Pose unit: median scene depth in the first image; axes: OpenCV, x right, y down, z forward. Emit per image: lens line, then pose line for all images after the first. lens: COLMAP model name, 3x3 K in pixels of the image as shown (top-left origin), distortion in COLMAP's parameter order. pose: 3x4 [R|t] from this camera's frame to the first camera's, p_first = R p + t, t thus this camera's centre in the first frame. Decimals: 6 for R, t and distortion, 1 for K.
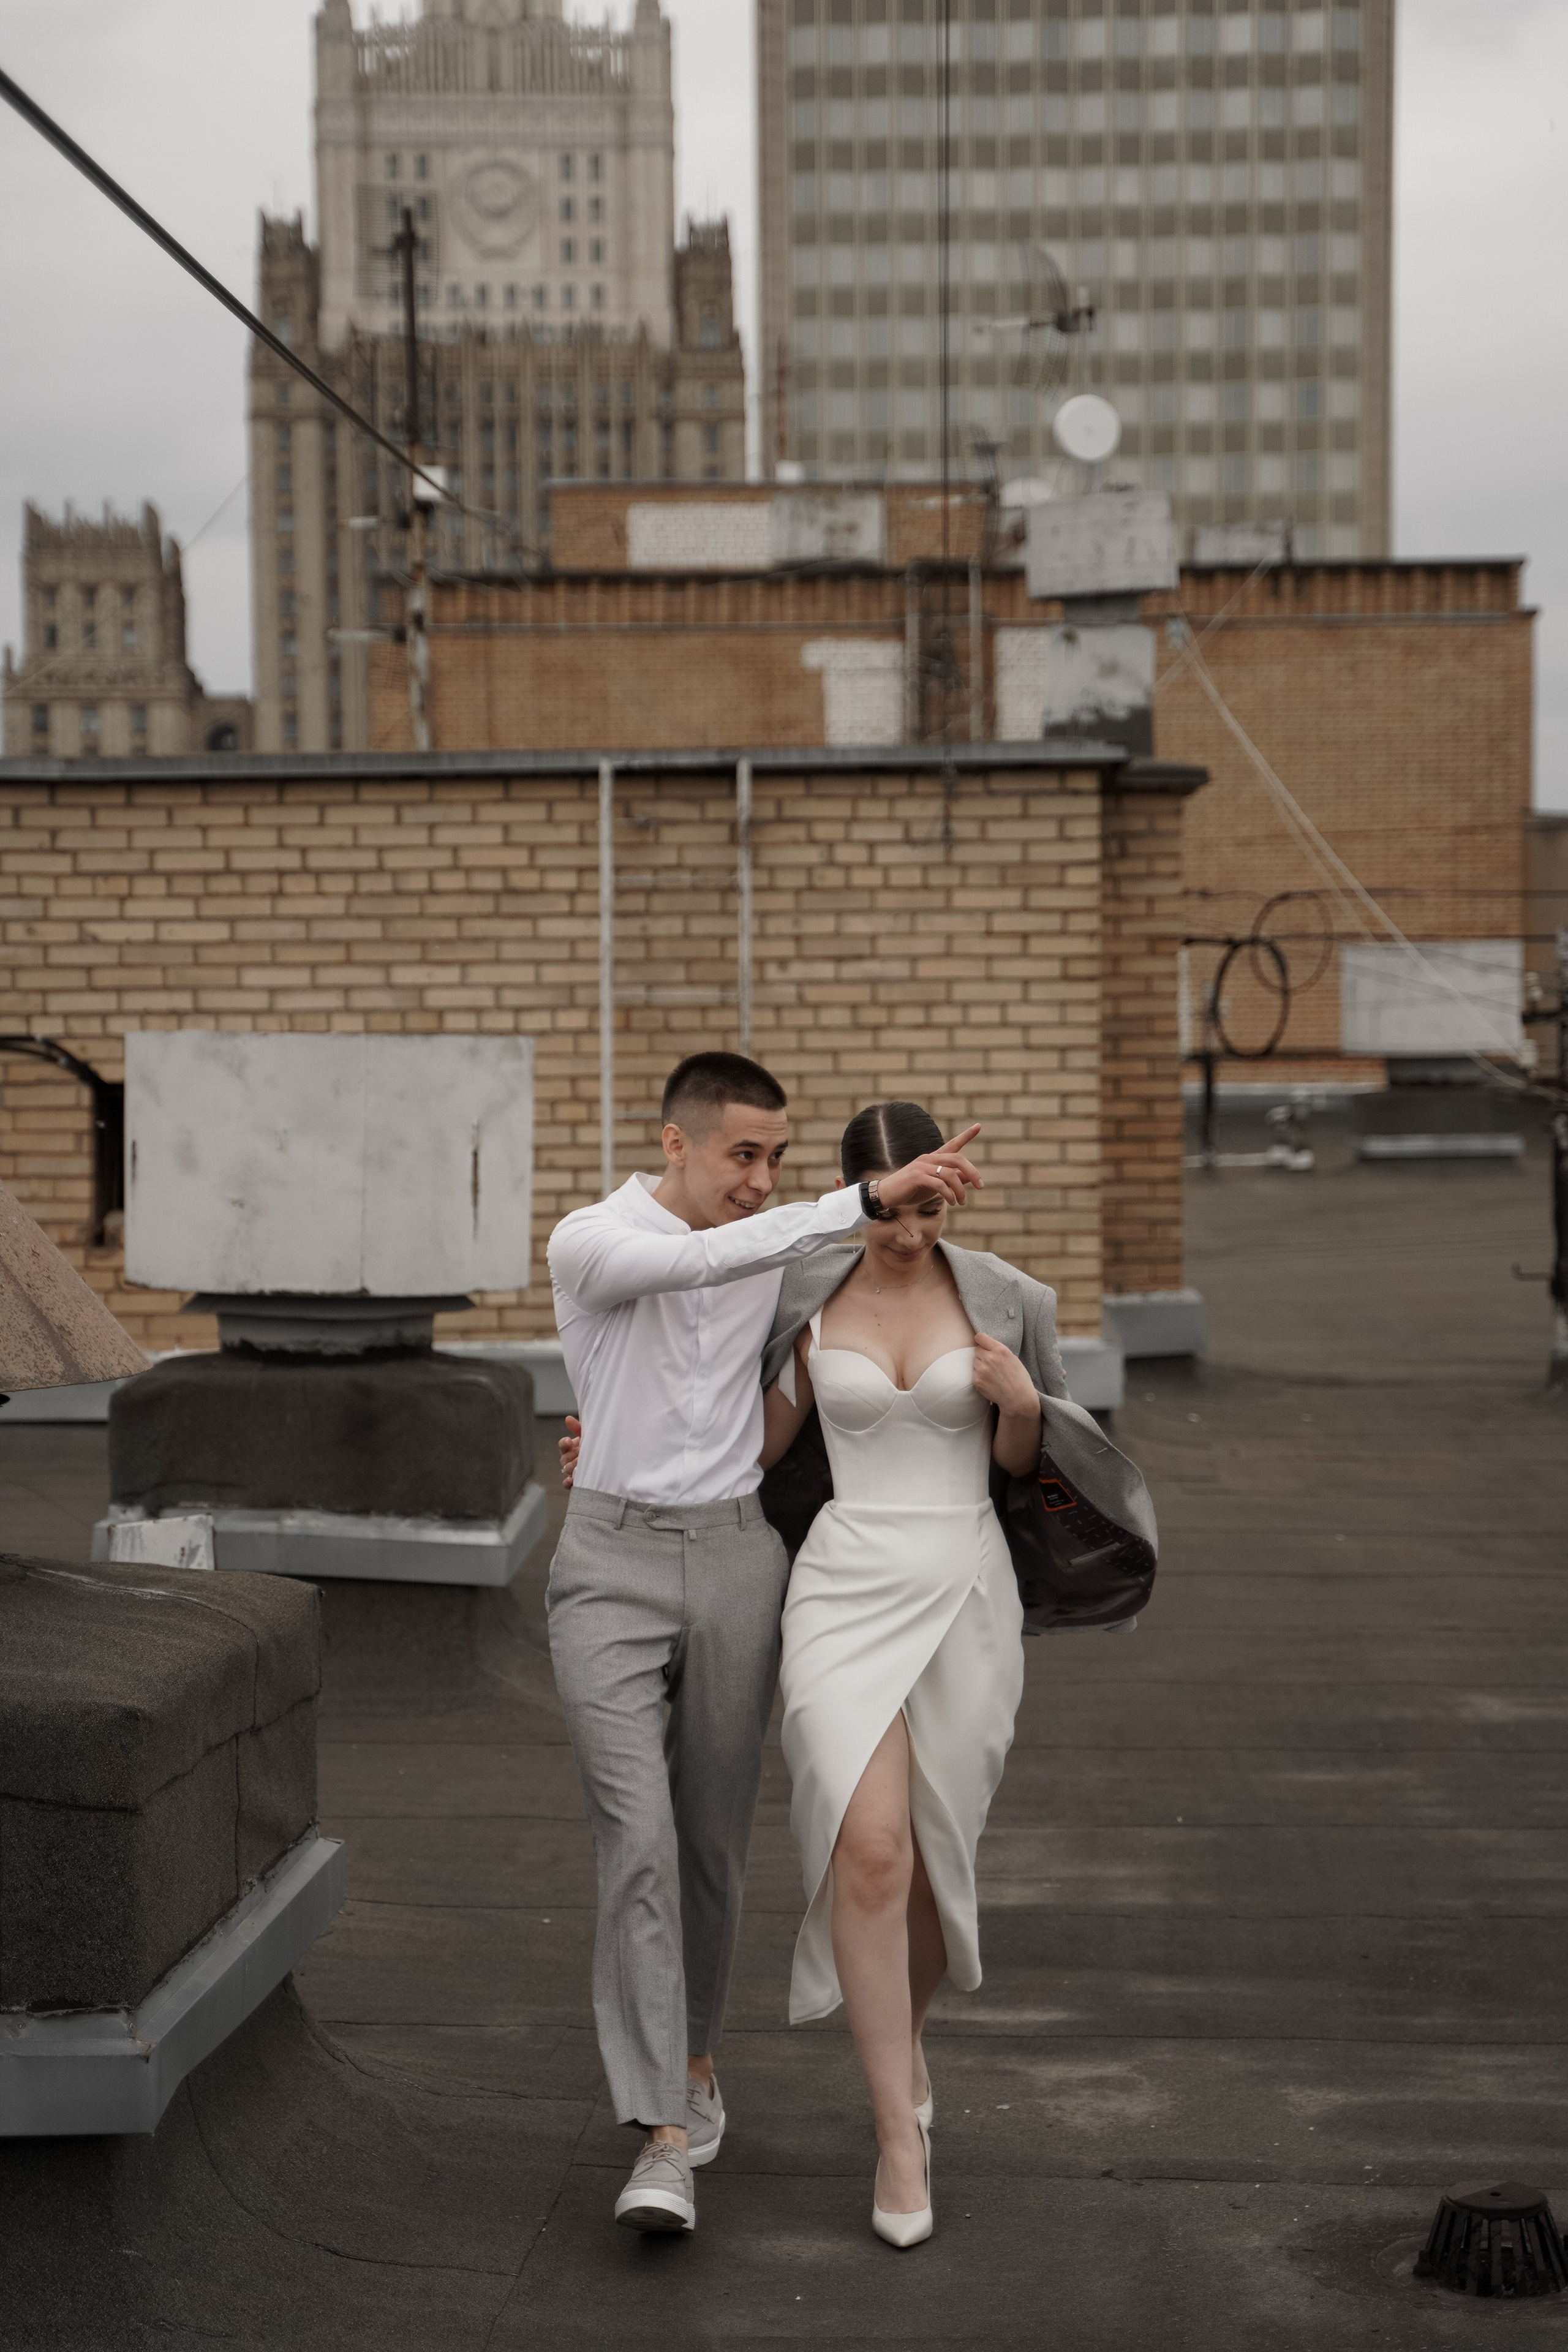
lens RADIAL K [[4454.0, 0, 778.6], [0, 4454.0, 1180.2], [0, 0, 1]] dist [0.268143, 0.023460]
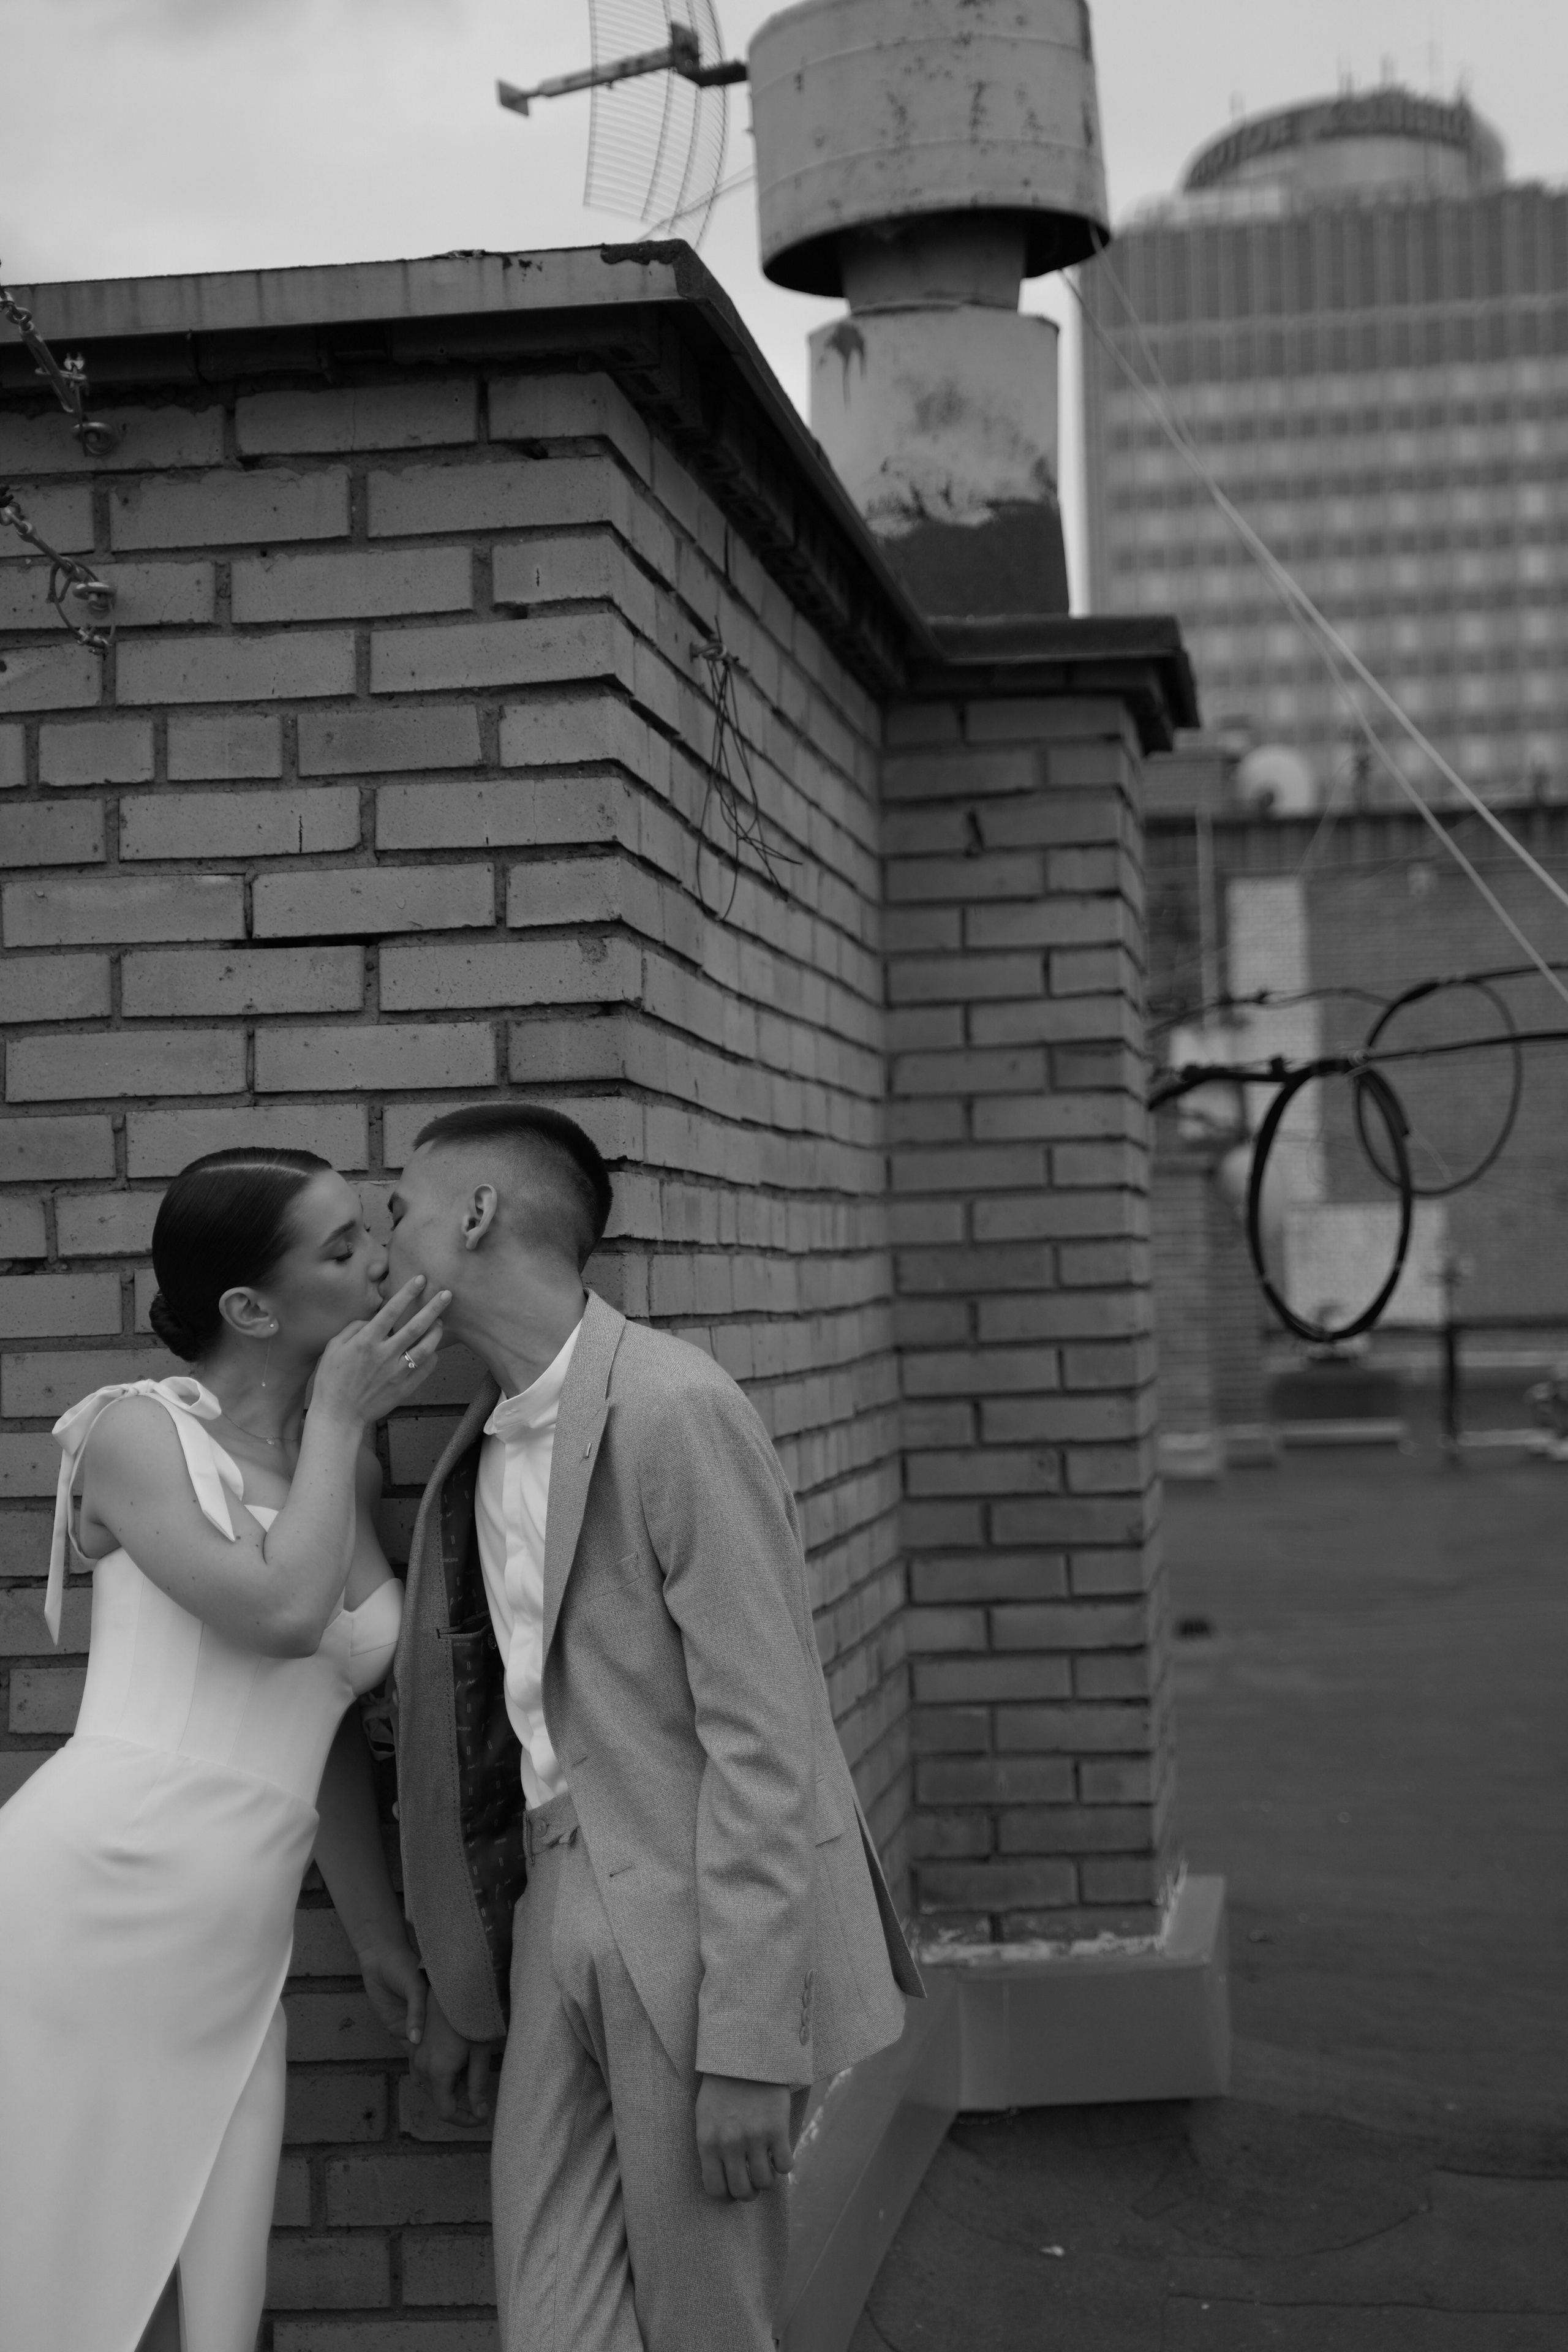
lens RADIAL K [[3805.0, 0, 786.5], [0, 3805.0, 1167.1], [0, 0, 1]] dist [0.161144, -0.039434]
pose [[0.995673, -0.025121, -0.089469, 0.090093], [0.018620, 0.997176, -0.072761, -0.018803], [0.091044, 0.070780, 0.993328, 0.655050]]
